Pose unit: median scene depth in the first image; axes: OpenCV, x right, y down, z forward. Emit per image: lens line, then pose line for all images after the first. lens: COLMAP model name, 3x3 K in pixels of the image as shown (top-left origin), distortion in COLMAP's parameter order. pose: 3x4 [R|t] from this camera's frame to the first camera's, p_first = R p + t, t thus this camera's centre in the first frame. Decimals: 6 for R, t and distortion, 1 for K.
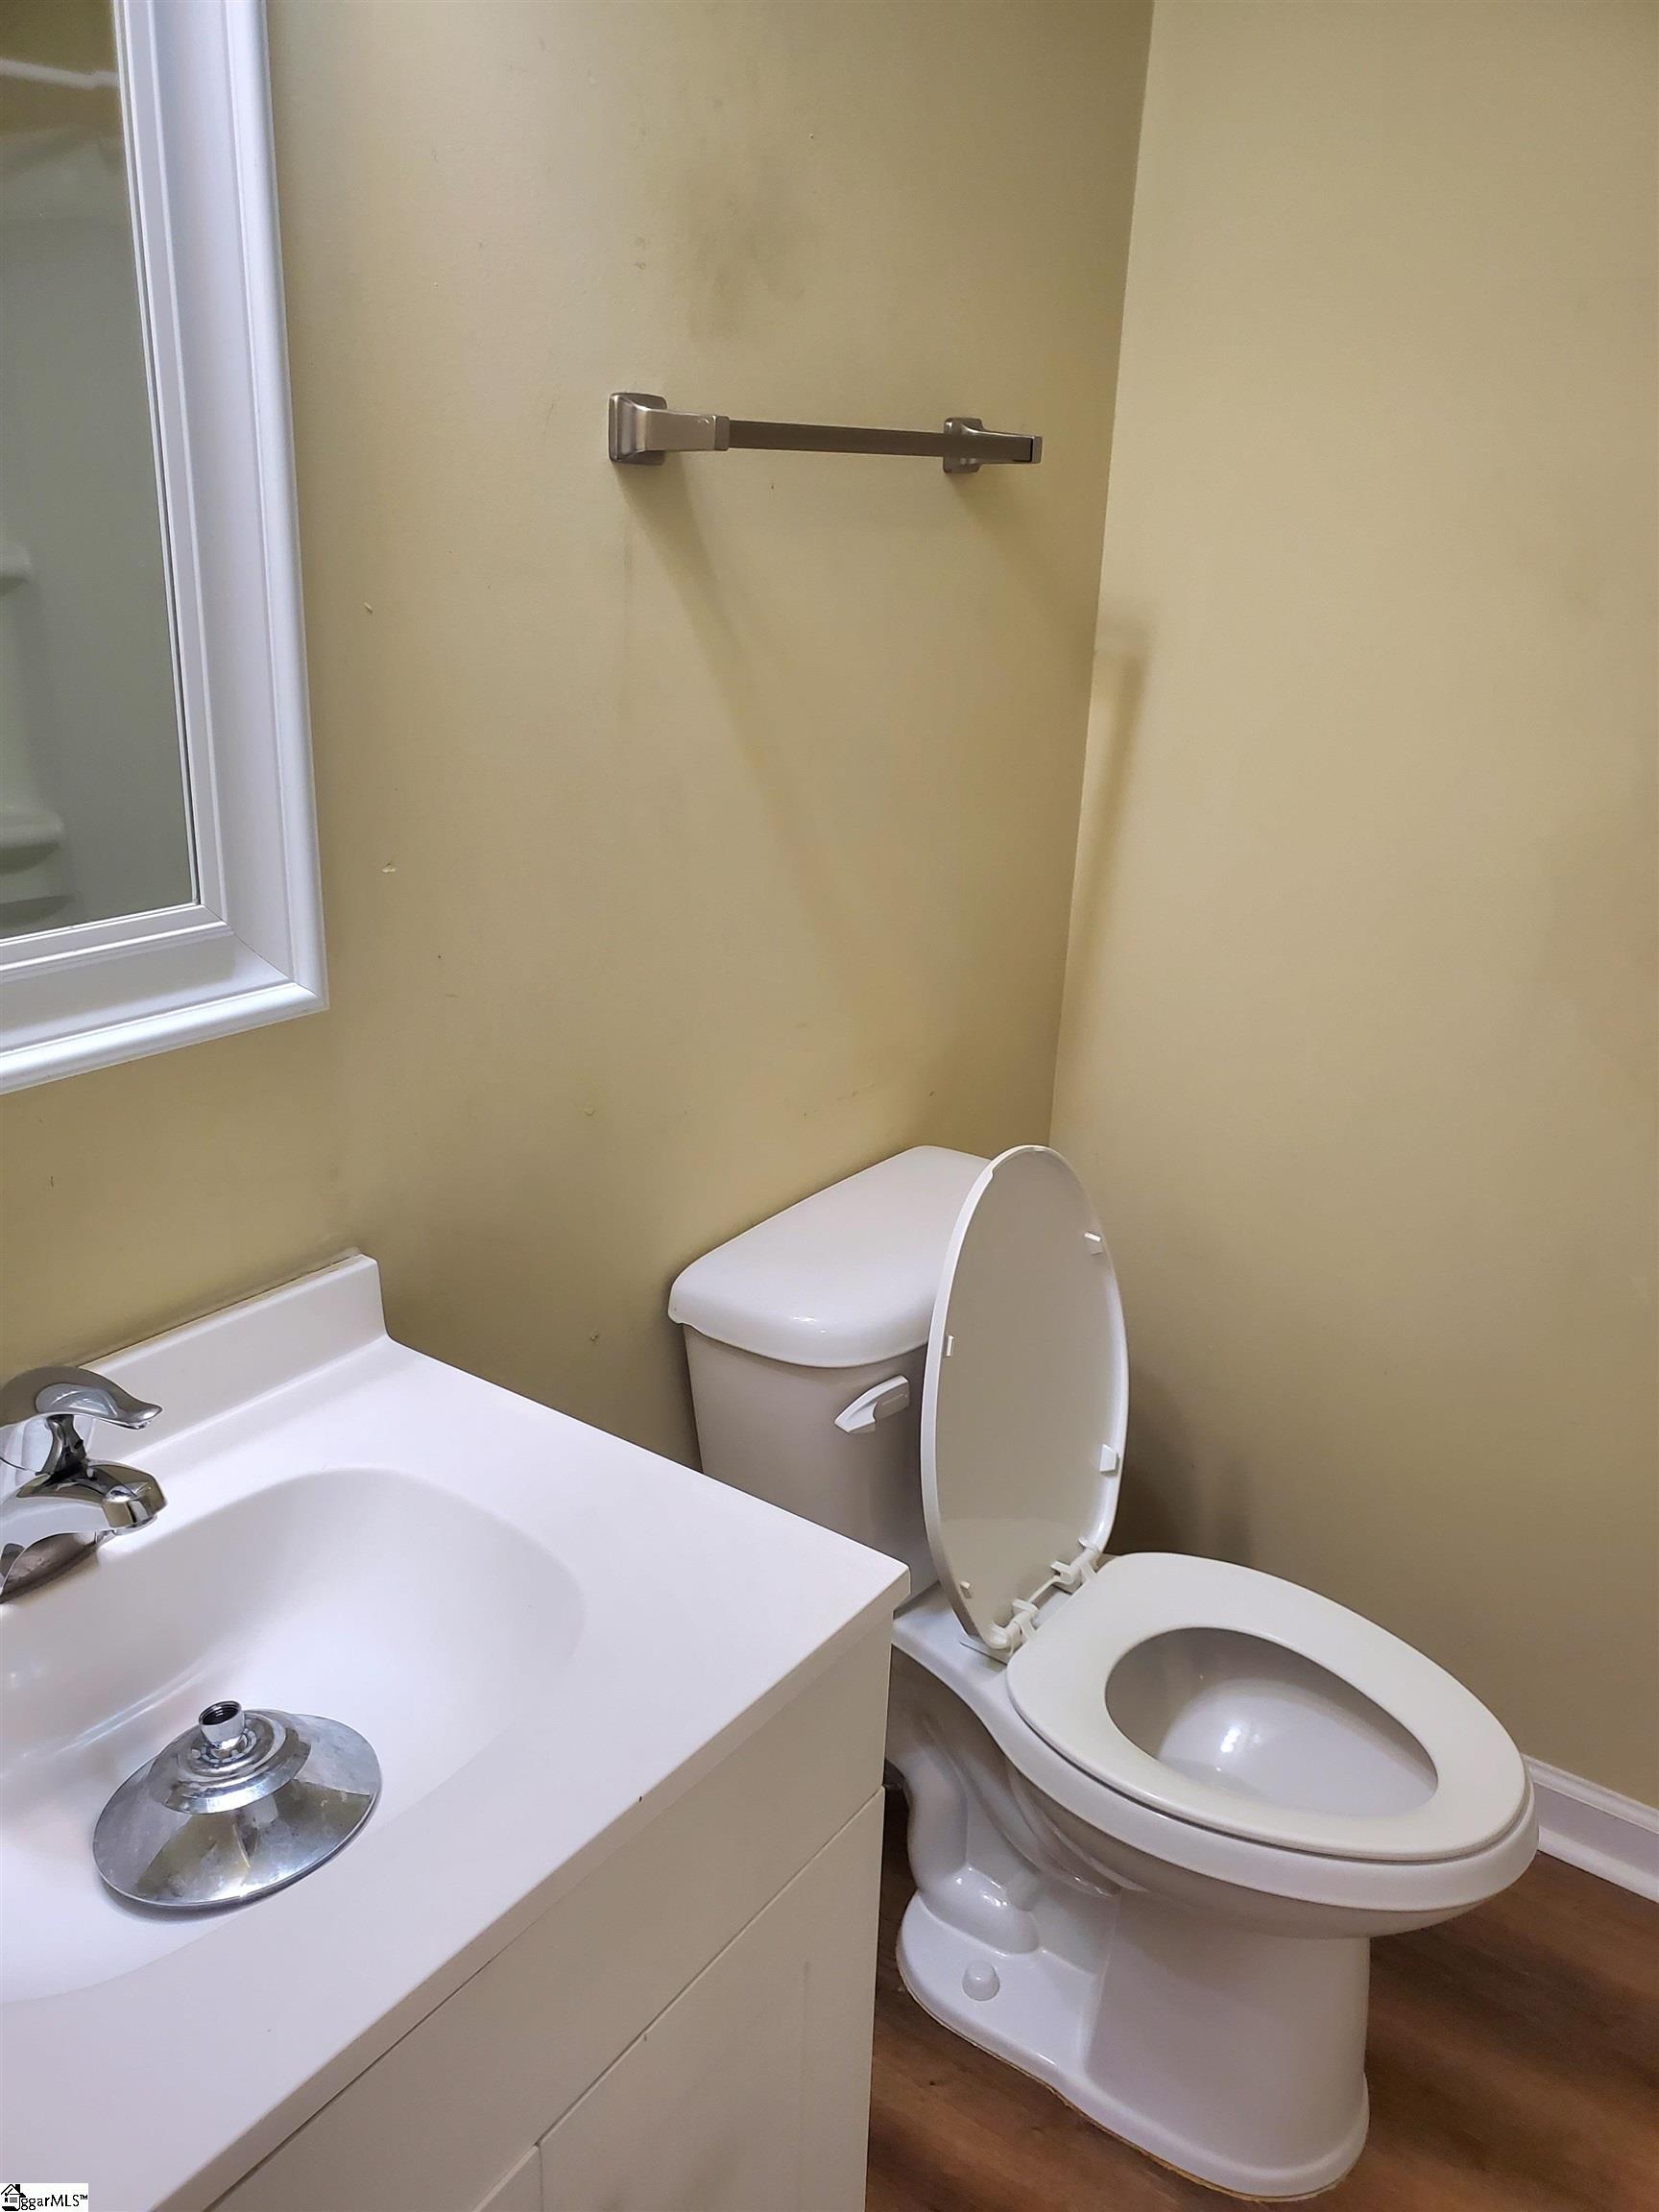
lens RADIAL K [[1736.7, 0, 829.5], [0, 1736.7, 1106.0], [0, 0, 1]] dist [0.007254, 0.008653]
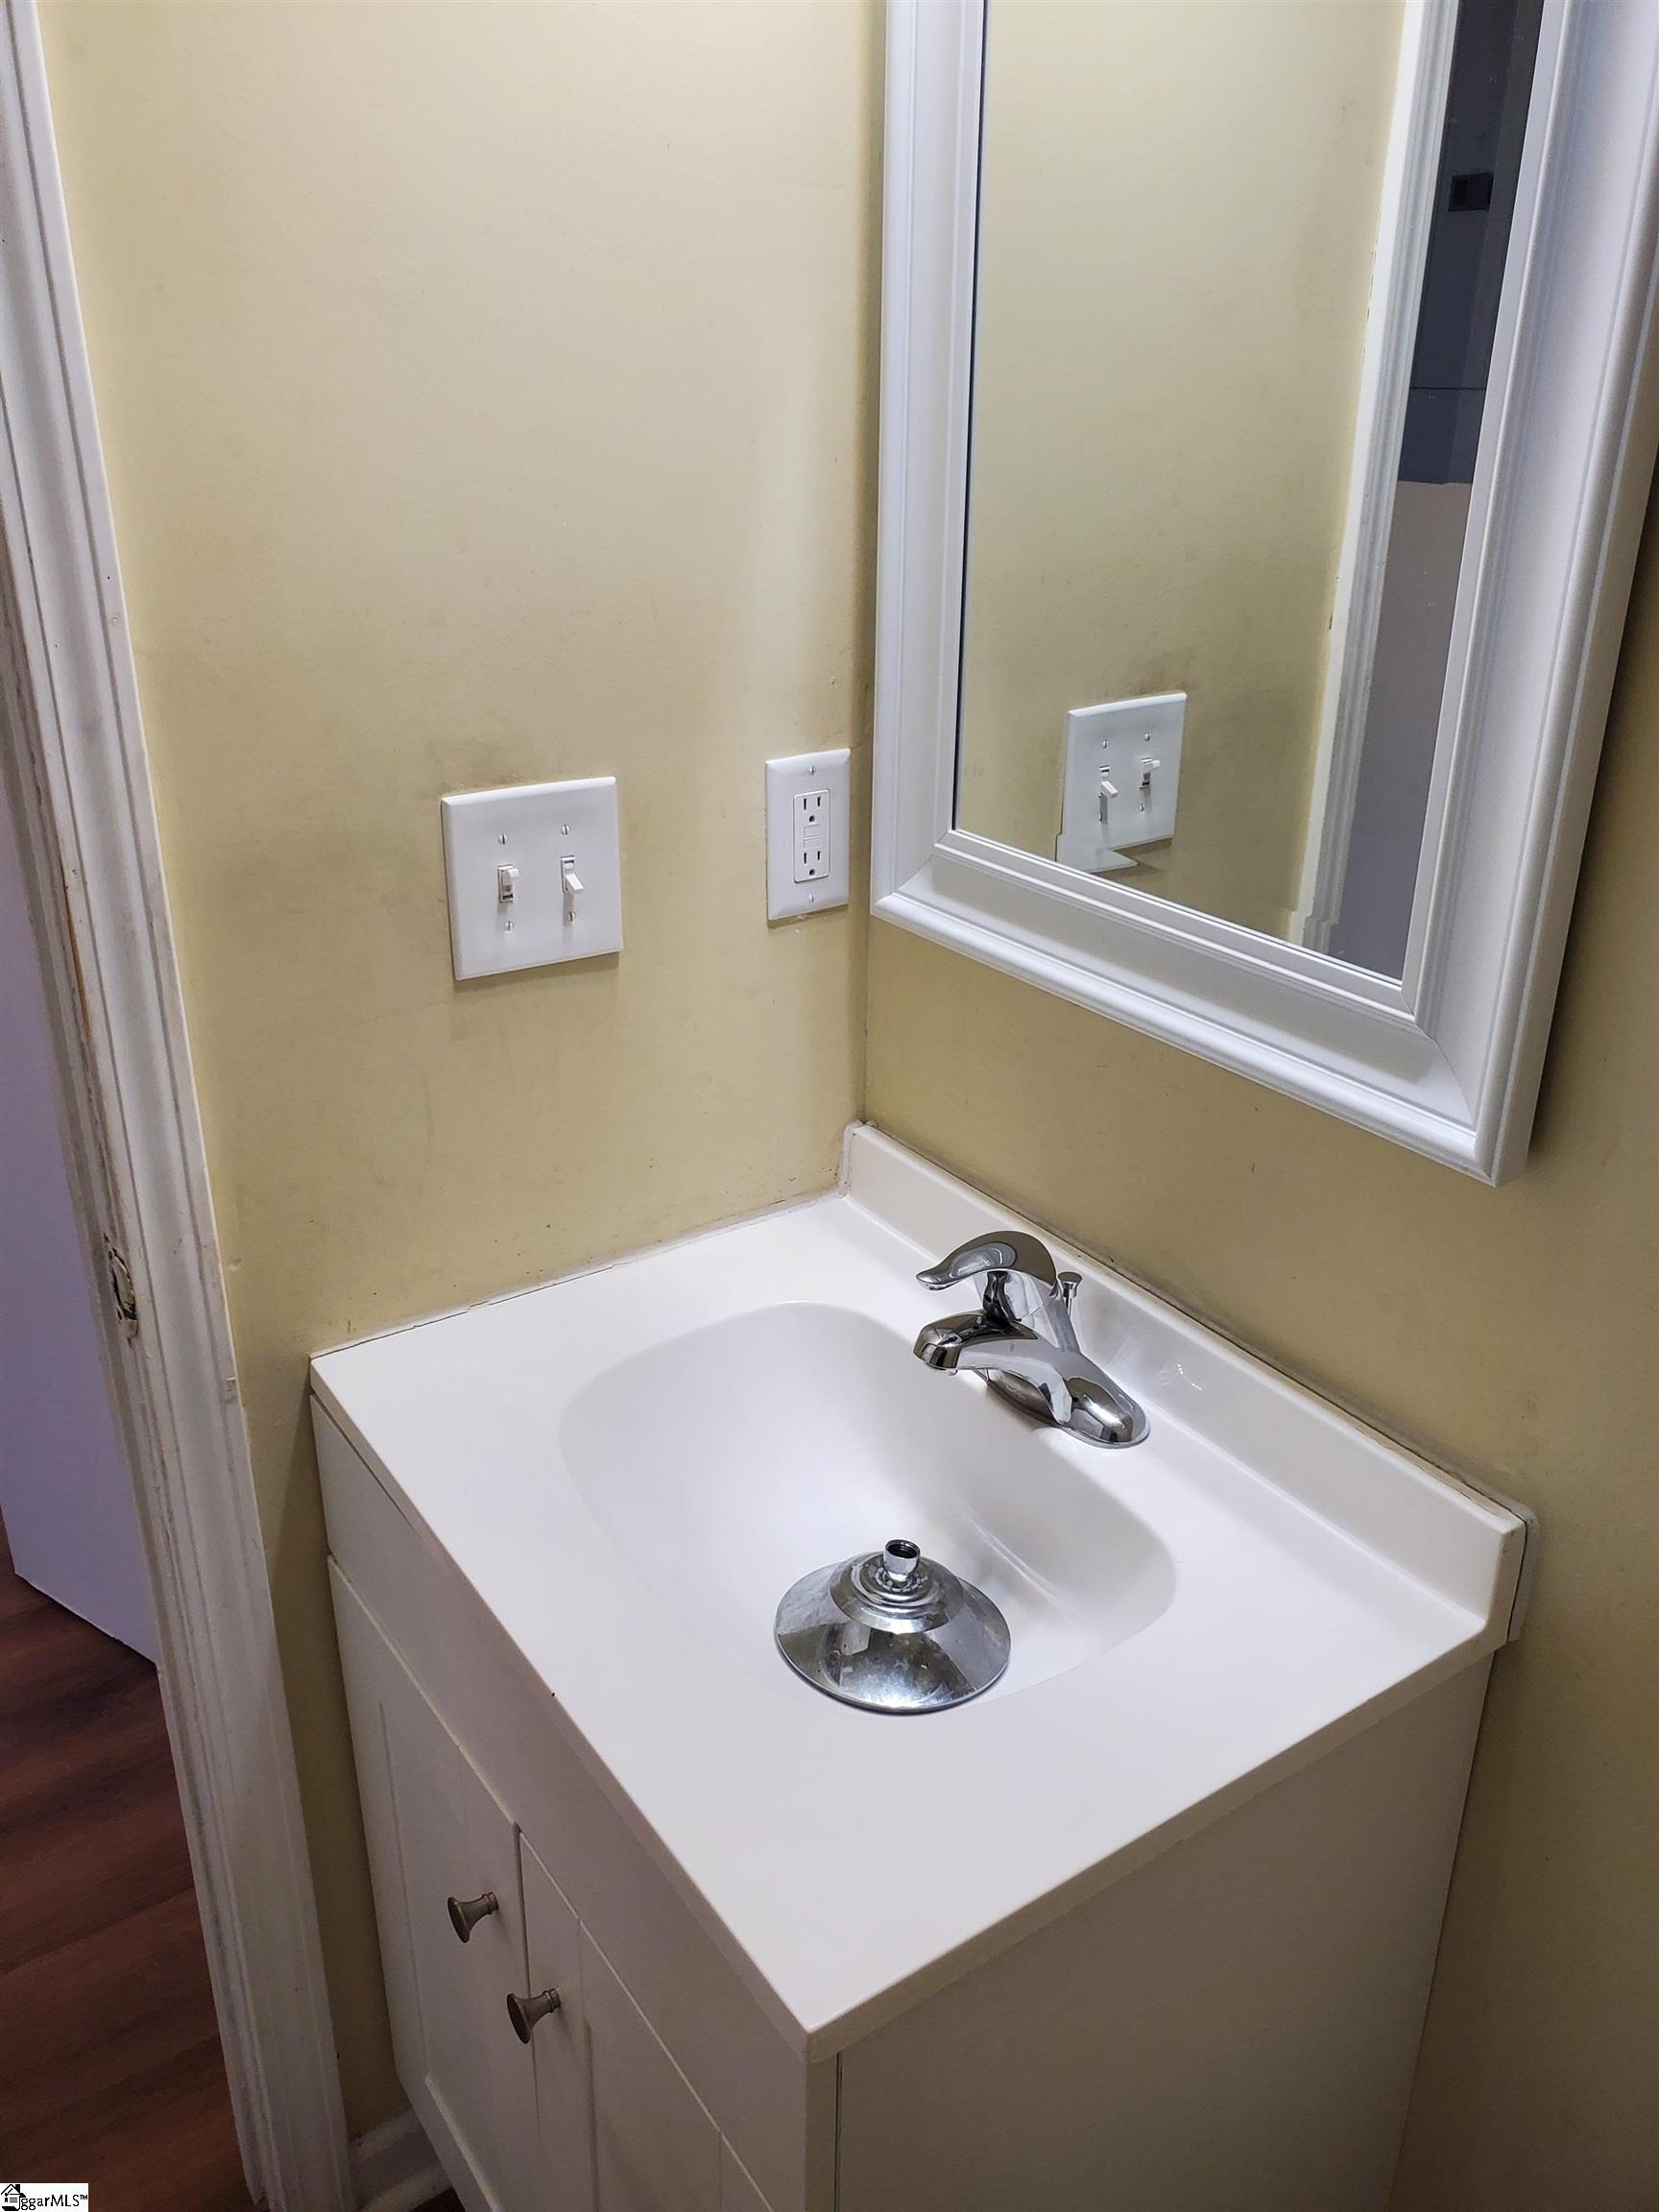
lens RADIAL K [[1736.7, 0, 829.5], [0, 1736.7, 1106.0], [0, 0, 1]] dist [0.007254, 0.008653]
pose [[-0.337545, 0.339358, -0.878009, 0.528536], [-0.345647, 0.822909, 0.450943, -0.363287], [0.875552, 0.455695, -0.160471, 0.920078]]
